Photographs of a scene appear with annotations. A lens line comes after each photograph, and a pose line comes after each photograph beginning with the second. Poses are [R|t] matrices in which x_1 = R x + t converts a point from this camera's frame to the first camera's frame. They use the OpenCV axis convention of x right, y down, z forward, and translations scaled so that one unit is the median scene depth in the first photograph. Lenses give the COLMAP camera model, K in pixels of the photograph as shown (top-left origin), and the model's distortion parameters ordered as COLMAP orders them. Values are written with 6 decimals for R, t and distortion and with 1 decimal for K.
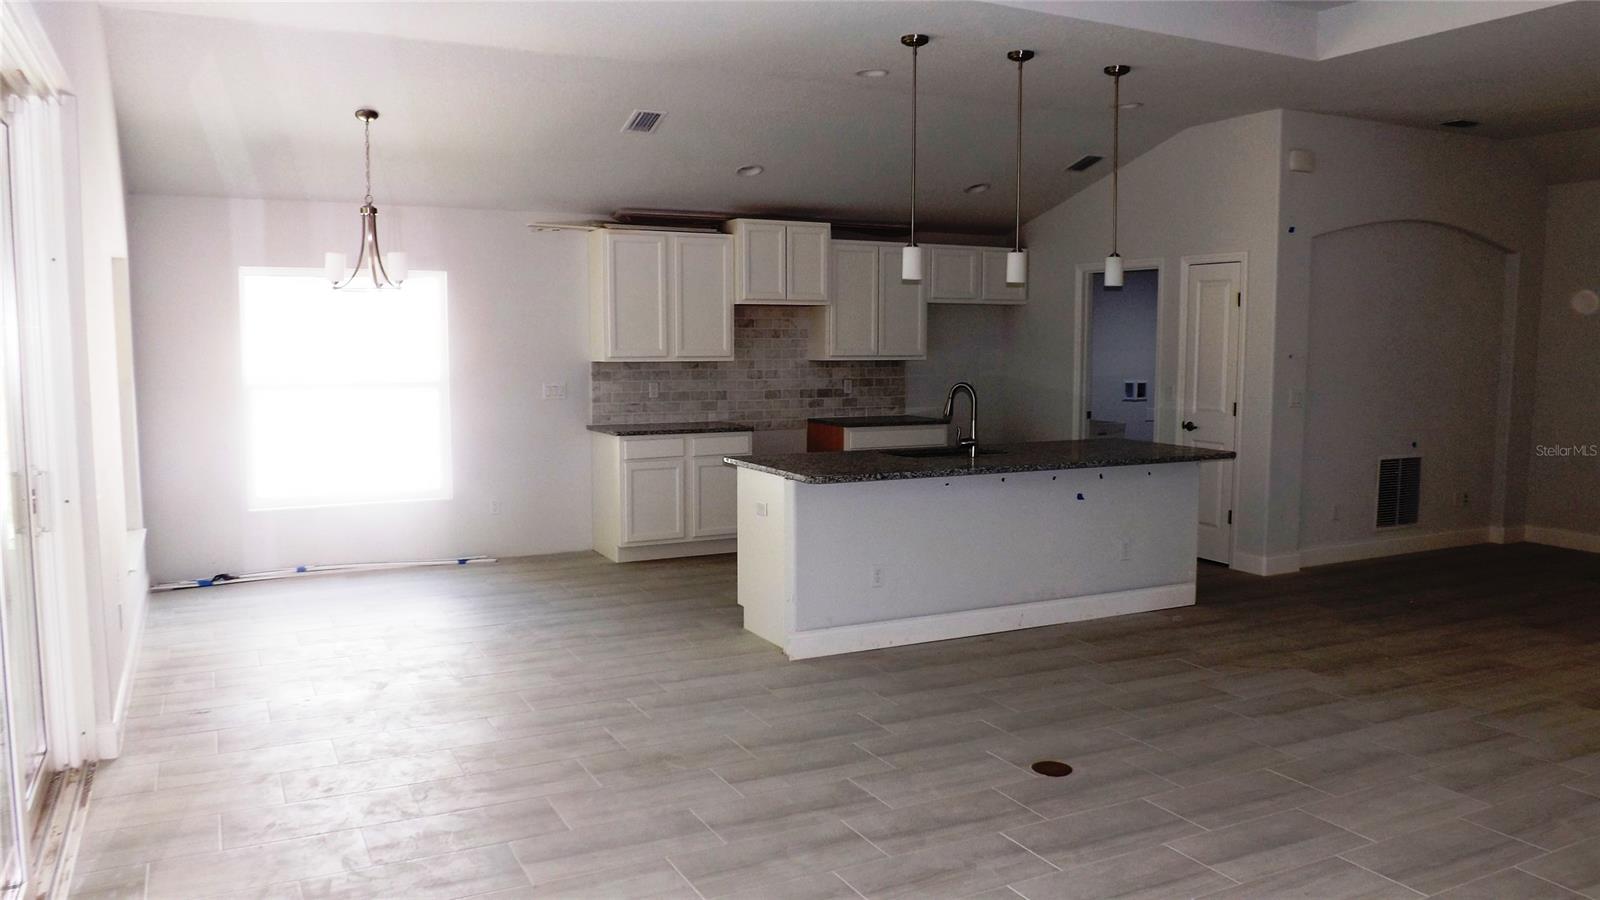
lens RADIAL K [[1173.4, 0, 800.0], [0, 1173.4, 450.0], [0, 0, 1]] dist [-0.037584, -0.004122]
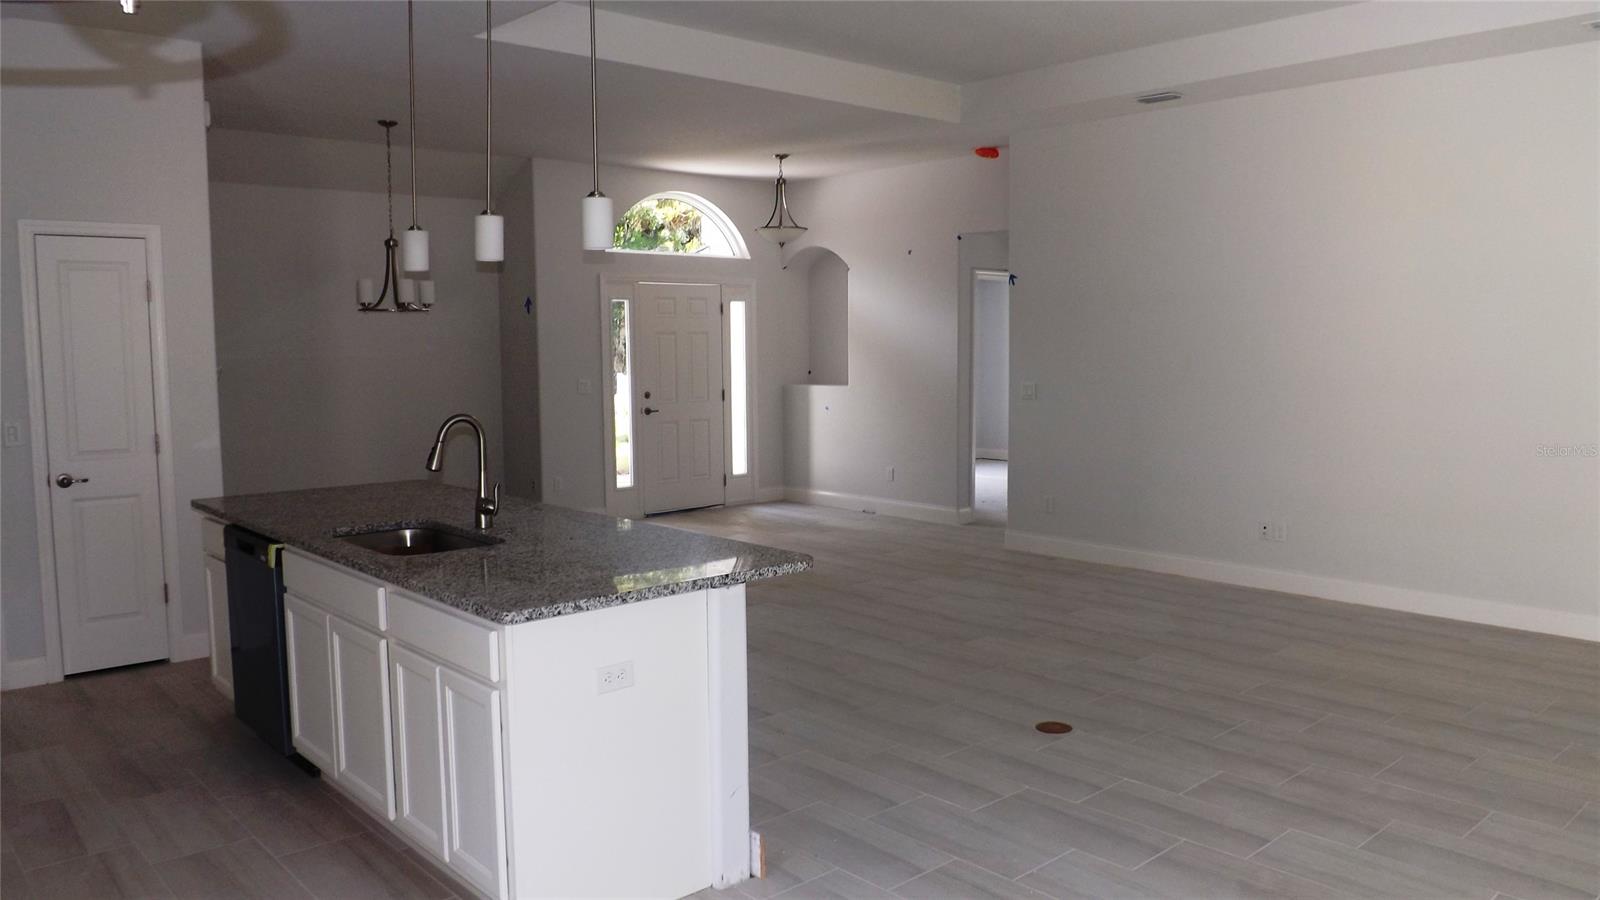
lens RADIAL K [[1166.7, 0, 807.5], [0, 1166.7, 457.3], [0, 0, 1]] dist [-0.047997, 0.001659]
pose [[-0.259210, -0.100212, 0.960608, -0.376748], [0.100295, 0.986432, 0.129969, -0.072456], [-0.960599, 0.130034, -0.245643, 0.732644]]
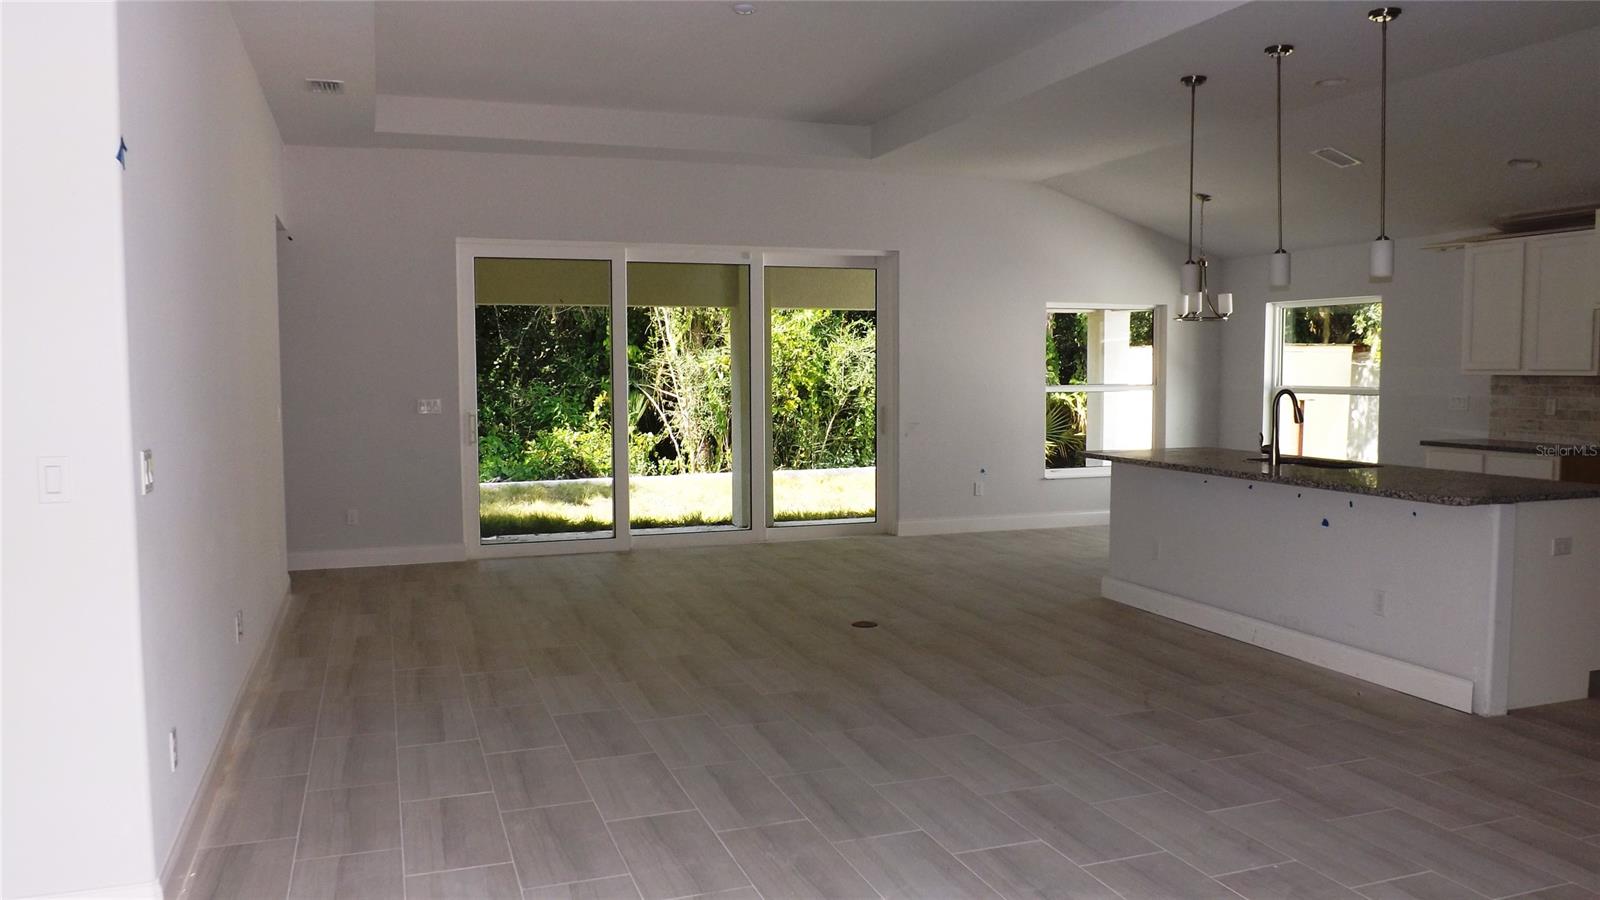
lens RADIAL K [[1173.4, 0, 800.0], [0, 1173.4, 450.0], [0, 0, 1]] dist [-0.037584, -0.004122]
pose [[-0.128942, 0.068072, -0.989313, 0.869183], [-0.095232, 0.992180, 0.080681, -0.035151], [0.987069, 0.104617, -0.121451, 0.543123]]
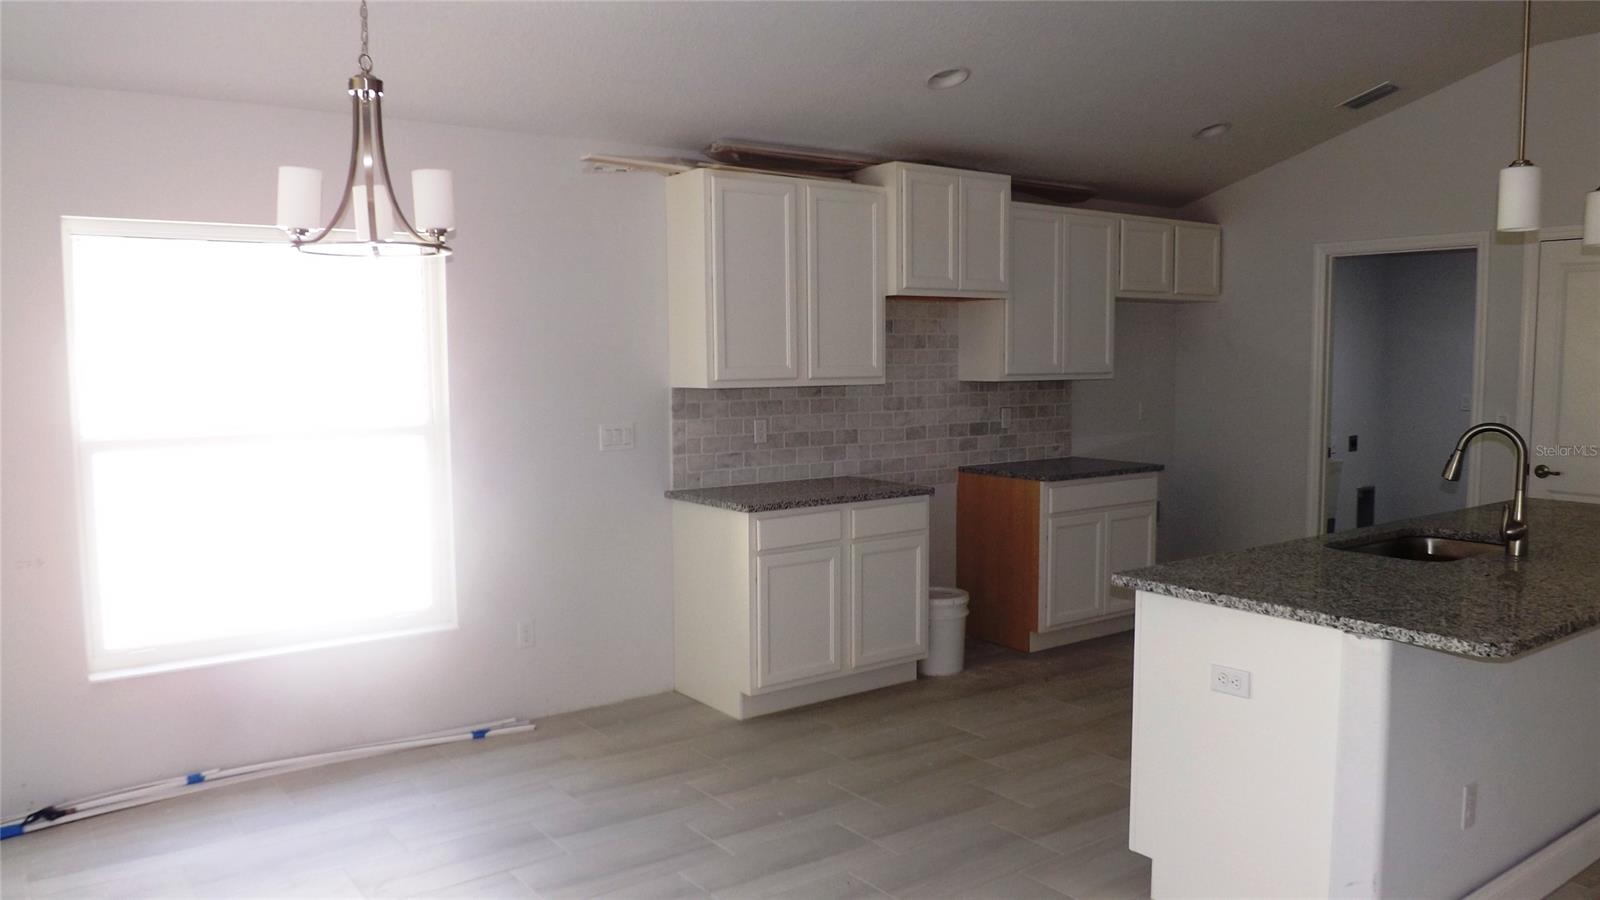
lens RADIAL K [[1166.7, 0, 807.5], [0, 1166.7, 457.3], [0, 0, 1]] dist [-0.047997, 0.001659]
pose [[0.986706, -0.021468, 0.161092, -0.206068], [0.022383, 0.999742, -0.003867, -0.034646], [-0.160968, 0.007421, 0.986932, 0.382535]]
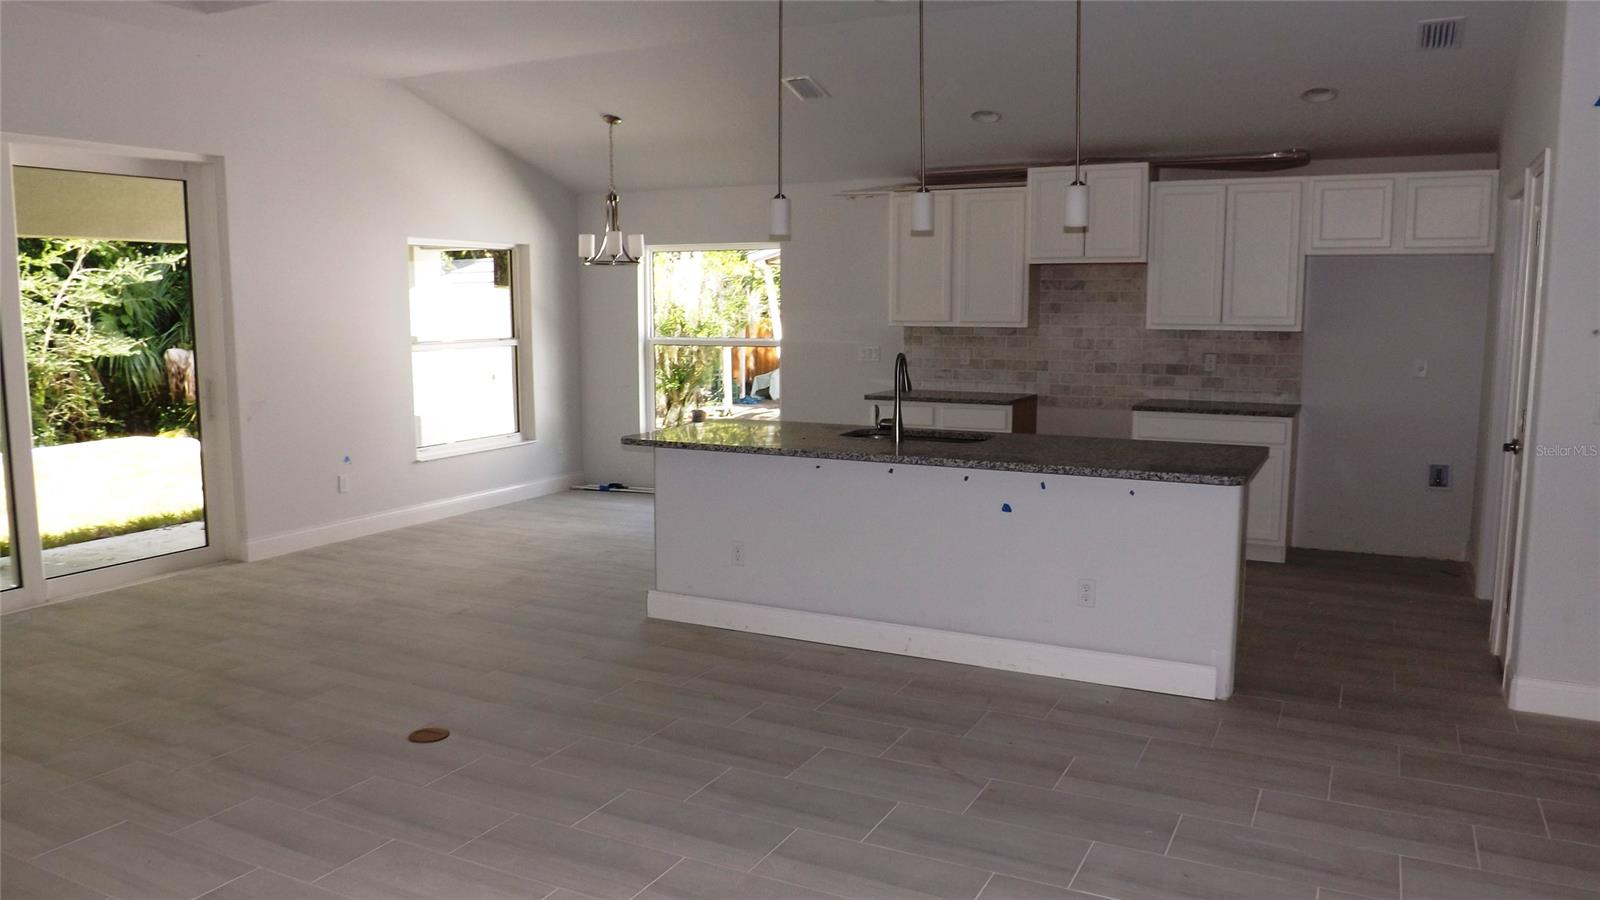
lens RADIAL K [[1169.2, 0, 780.1], [0, 1169.2, 453.1], [0, 0, 1]] dist [-0.039390, -0.005450]
pose [[0.574132, 0.100775, -0.812537, 0.583198], [-0.076824, 0.994649, 0.069078, -0.027814], [0.815150, 0.022763, 0.578802, 0.335615]]
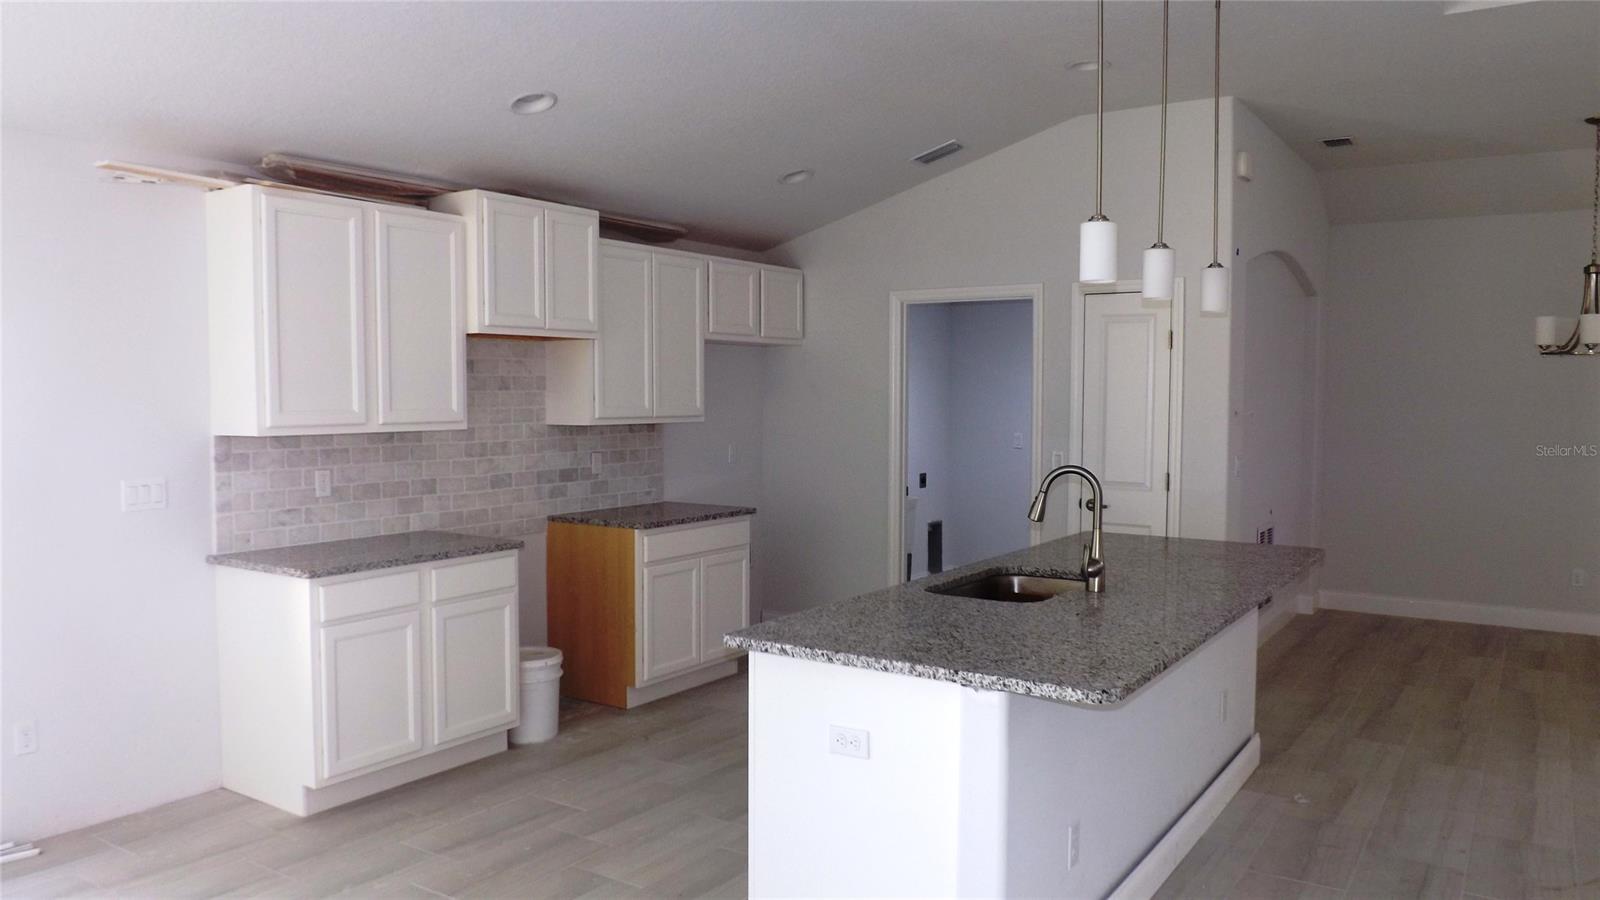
lens RADIAL K [[1169.2, 0, 780.1], [0, 1169.2, 453.1], [0, 0, 1]] dist [-0.039390, -0.005450]
pose [[0.879260, -0.026730, 0.475591, -0.201051], [0.046105, 0.998512, -0.029117, -0.040107], [-0.474105, 0.047529, 0.879185, 0.416229]]
